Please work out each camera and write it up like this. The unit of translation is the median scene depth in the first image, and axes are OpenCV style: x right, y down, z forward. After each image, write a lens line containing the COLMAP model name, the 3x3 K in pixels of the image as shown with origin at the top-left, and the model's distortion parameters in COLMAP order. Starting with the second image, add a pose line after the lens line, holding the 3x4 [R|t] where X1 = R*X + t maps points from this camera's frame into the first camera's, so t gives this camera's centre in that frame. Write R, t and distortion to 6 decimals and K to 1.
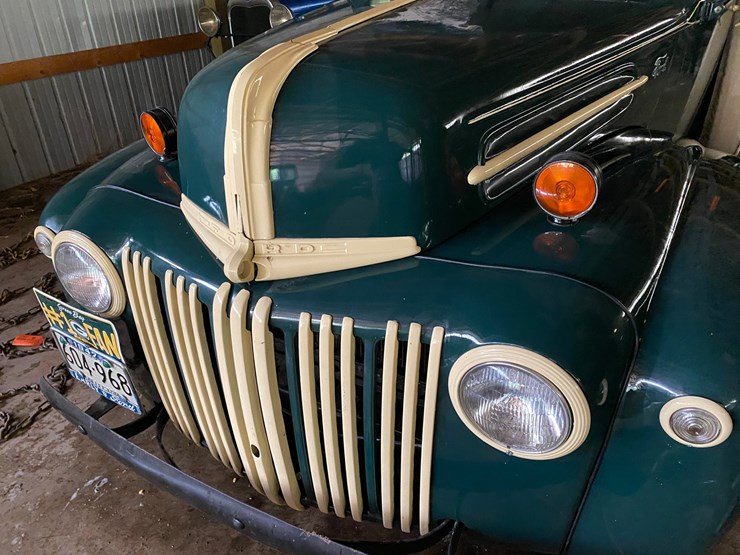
lens RADIAL K [[568.1, 0, 375.1], [0, 568.1, 284.1], [0, 0, 1]] dist [0.008371, -0.001626]
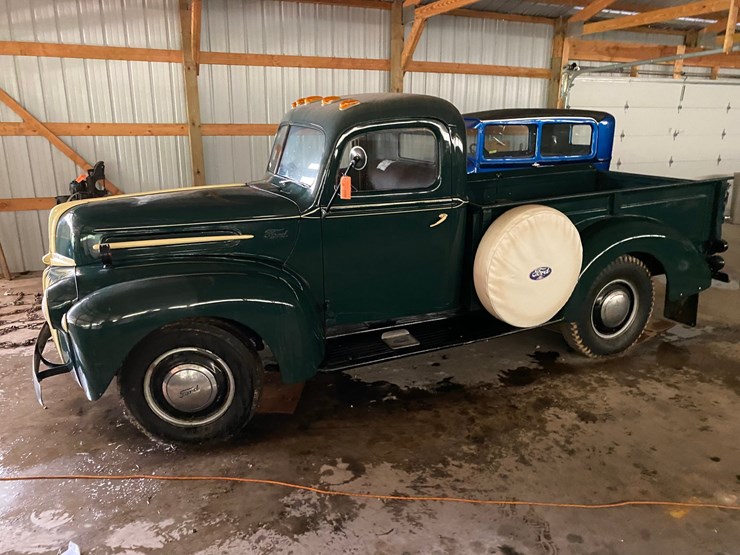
lens RADIAL K [[566.8, 0, 370.0], [0, 566.8, 277.5], [0, 0, 1]] dist [0.010959, 0.000403]
pose [[0.780974, 0.205817, -0.589677, 2.505230], [-0.337457, 0.933519, -0.121102, -0.126761], [0.525550, 0.293568, 0.798508, -0.504515]]
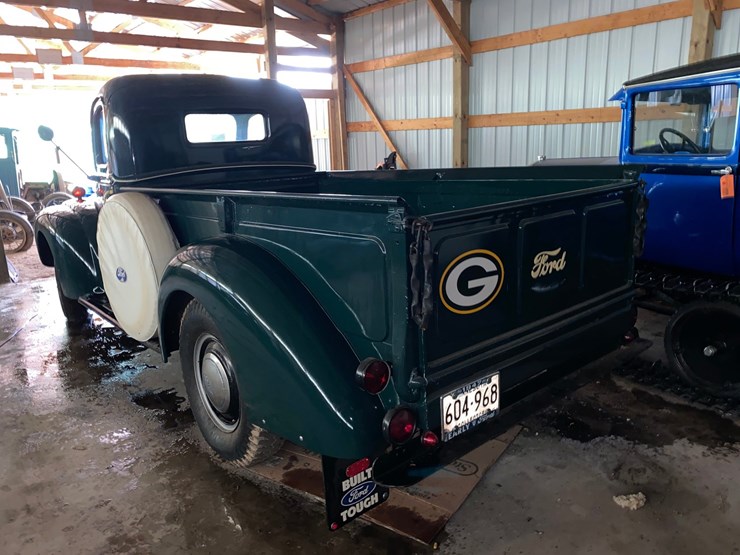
lens RADIAL K [[565.9, 0, 372.7], [0, 565.9, 272.3], [0, 0, 1]] dist [0.016227, -0.011578]
pose [[-0.371229, 0.264255, -0.890145, 3.222081], [-0.423158, 0.805167, 0.415503, -2.243820], [0.826514, 0.530919, -0.187079, 3.563093]]
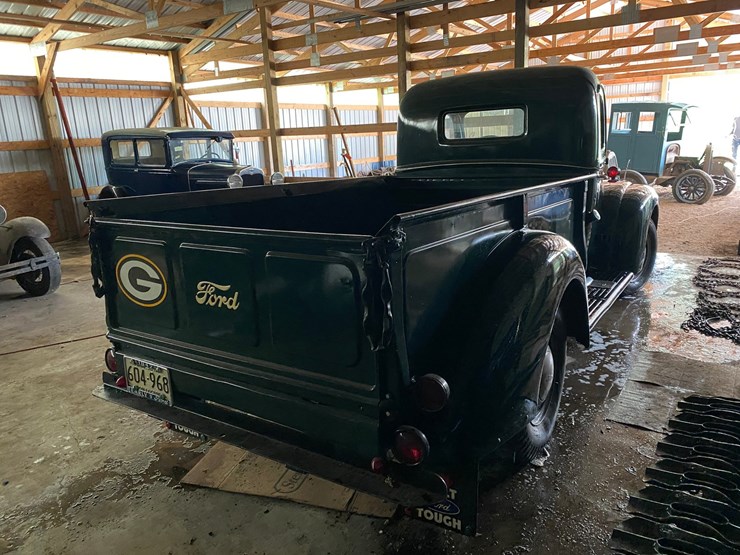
lens RADIAL K [[567.8, 0, 371.8], [0, 567.8, 269.4], [0, 0, 1]] dist [0.008744, 0.002054]
pose [[-0.992567, 0.055954, 0.108073, 0.972034], [0.114895, 0.723609, 0.680580, -2.868020], [-0.040121, 0.687938, -0.724659, 4.728448]]
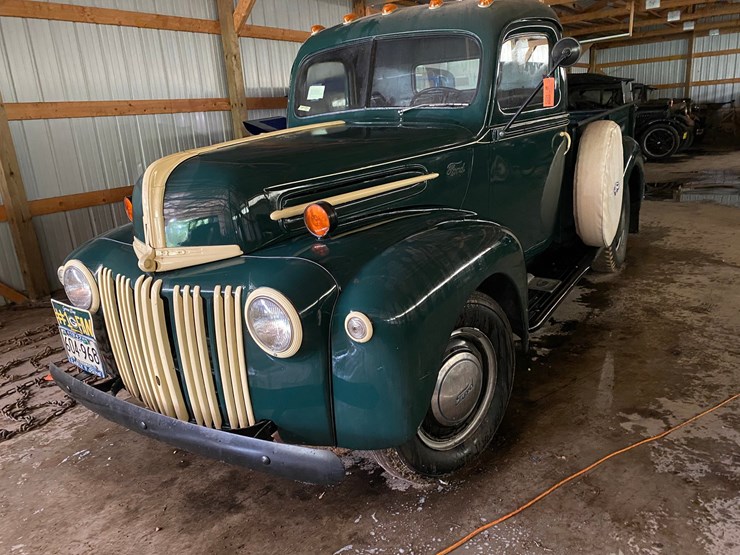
lens RADIAL K [[568.1, 0, 375.1], [0, 568.1, 284.1], [0, 0, 1]] dist [0.008371, -0.001626]
pose [[0.995657, -0.010242, -0.092529, 0.525019], [-0.010840, 0.974414, -0.224500, 0.346664], [0.092461, 0.224528, 0.970071, -0.565601]]
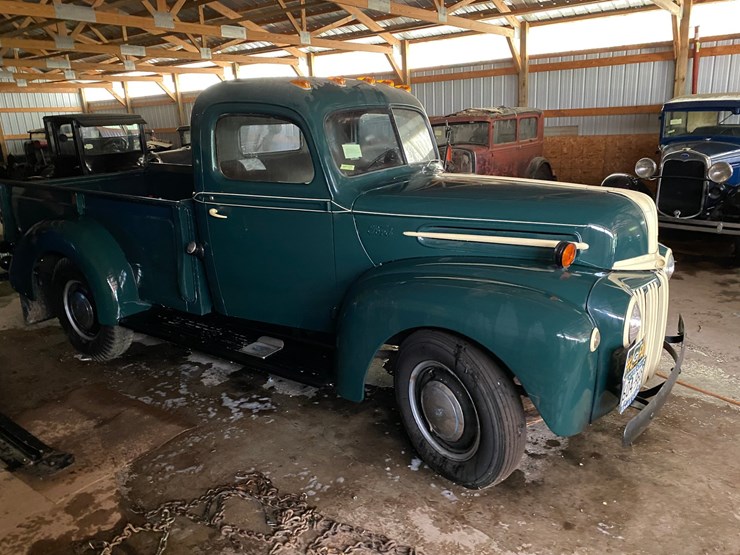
lens RADIAL K [[568.5, 0, 376.5], [0, 568.5, 277.2], [0, 0, 1]] dist [0.014671, -0.004493]
pose [[0.113451, -0.239588, 0.964223, -2.326208], [0.528126, 0.836568, 0.145729, -0.828952], [-0.841553, 0.492699, 0.221442, 1.209903]]
